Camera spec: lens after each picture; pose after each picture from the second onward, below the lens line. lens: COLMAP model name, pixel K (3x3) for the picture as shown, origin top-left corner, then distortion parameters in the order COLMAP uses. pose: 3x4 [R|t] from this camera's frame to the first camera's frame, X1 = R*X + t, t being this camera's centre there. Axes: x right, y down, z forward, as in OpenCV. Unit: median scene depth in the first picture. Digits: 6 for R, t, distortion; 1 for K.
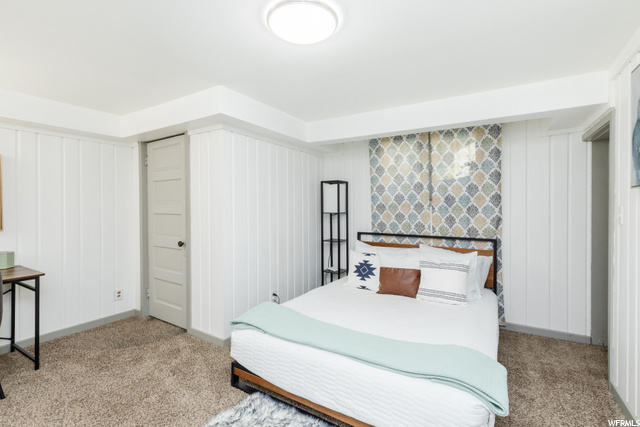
lens RADIAL K [[292.5, 0, 328.5], [0, 292.5, 207.5], [0, 0, 1]] dist [0.002770, -0.000986]
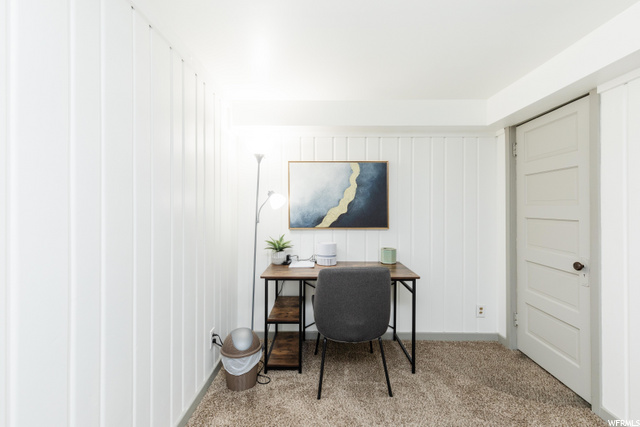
lens RADIAL K [[292.5, 0, 328.5], [0, 292.5, 207.5], [0, 0, 1]] dist [0.002770, -0.000986]
pose [[0.524169, 0.002766, -0.851610, -0.242970], [-0.007604, 0.999970, -0.001433, -0.000878], [0.851580, 0.007226, 0.524175, 0.186351]]
